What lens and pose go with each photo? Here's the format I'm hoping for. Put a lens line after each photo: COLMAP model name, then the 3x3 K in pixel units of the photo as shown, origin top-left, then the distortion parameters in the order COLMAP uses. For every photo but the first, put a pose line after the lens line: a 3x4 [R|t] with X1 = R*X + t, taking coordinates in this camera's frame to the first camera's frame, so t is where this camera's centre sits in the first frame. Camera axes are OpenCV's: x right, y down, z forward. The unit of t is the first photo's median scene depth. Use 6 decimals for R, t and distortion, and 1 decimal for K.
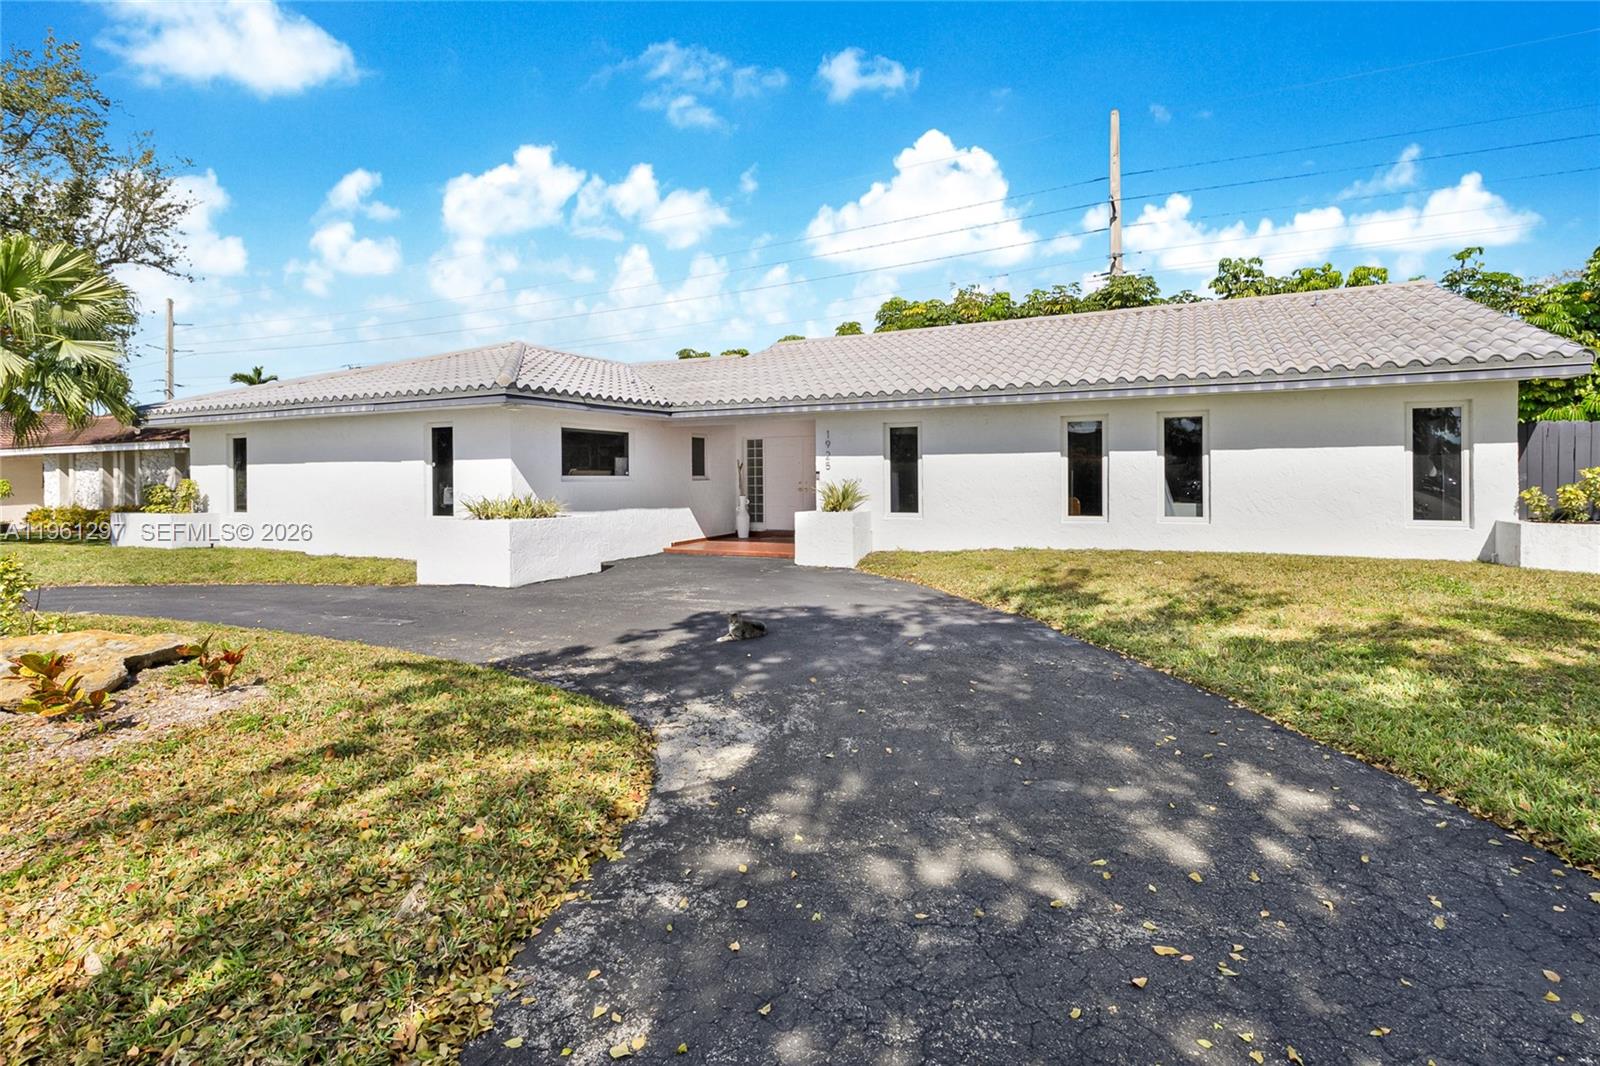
lens RADIAL K [[780.7, 0, 800.5], [0, 780.7, 476.4], [0, 0, 1]] dist [0.001592, 0.000149]
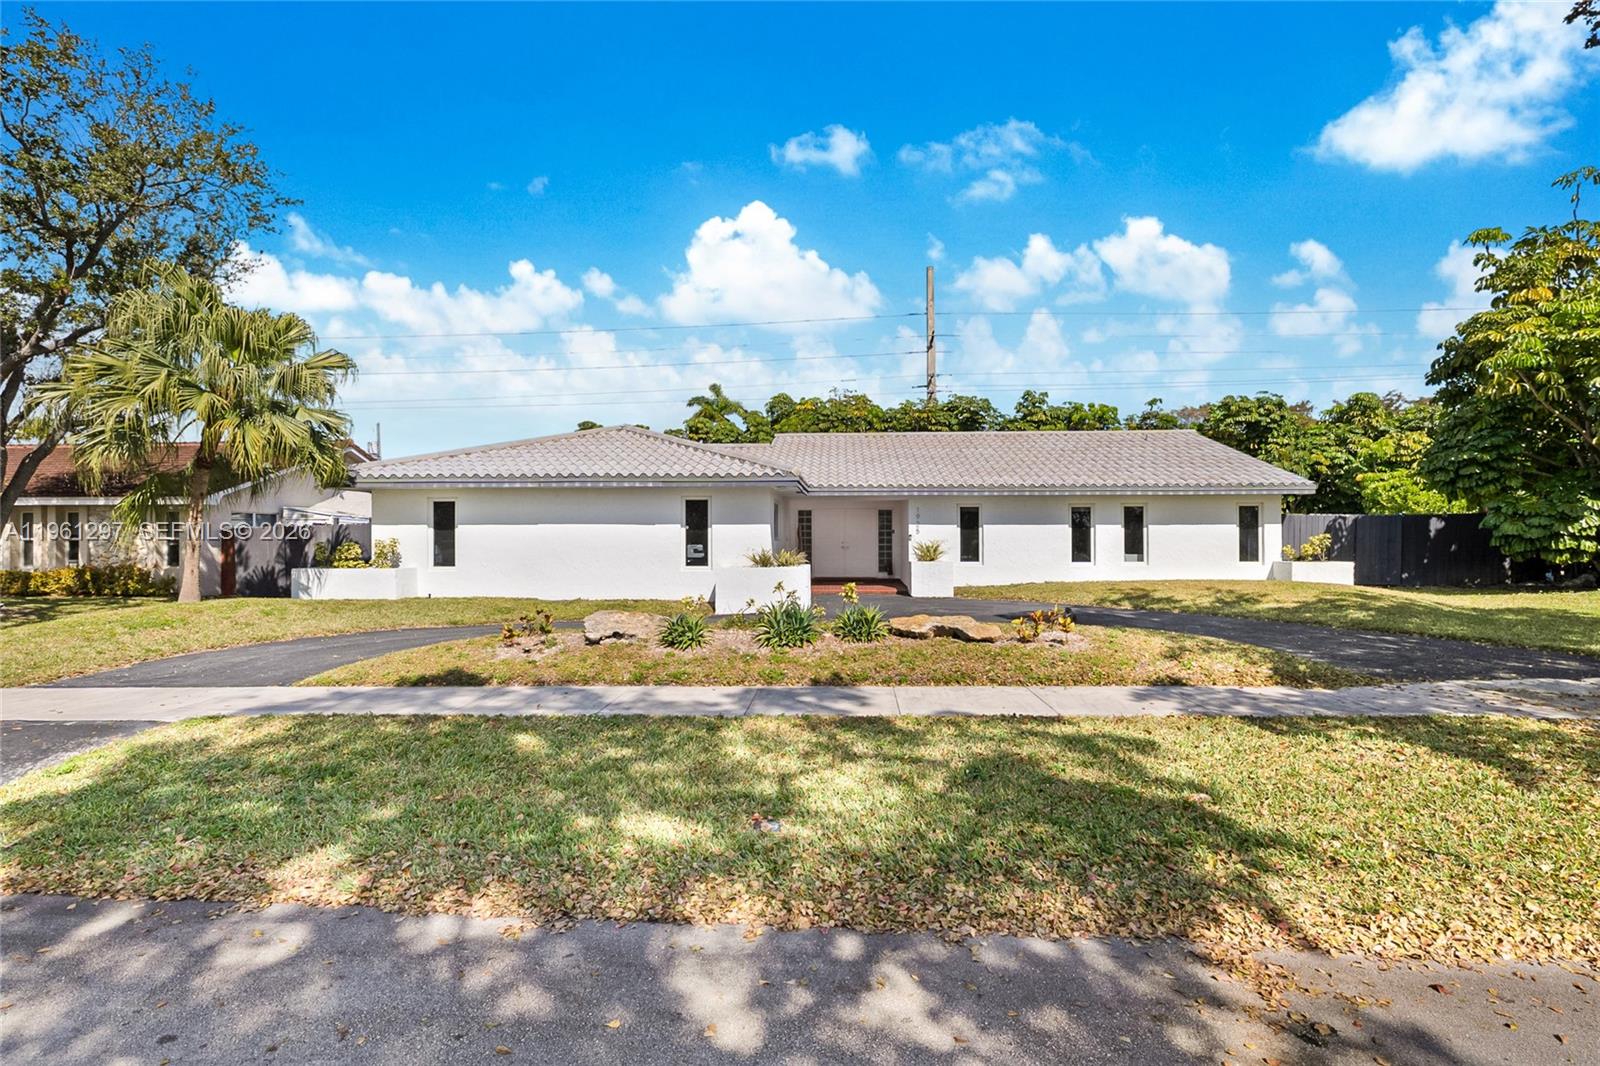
lens RADIAL K [[753.4, 0, 800.0], [0, 753.4, 533.0], [0, 0, 1]] dist [-0.000408, -0.000050]
pose [[0.918919, 0.007337, 0.394378, -0.807716], [-0.005176, 0.999965, -0.006544, 0.001022], [-0.394413, 0.003972, 0.918925, -0.264821]]
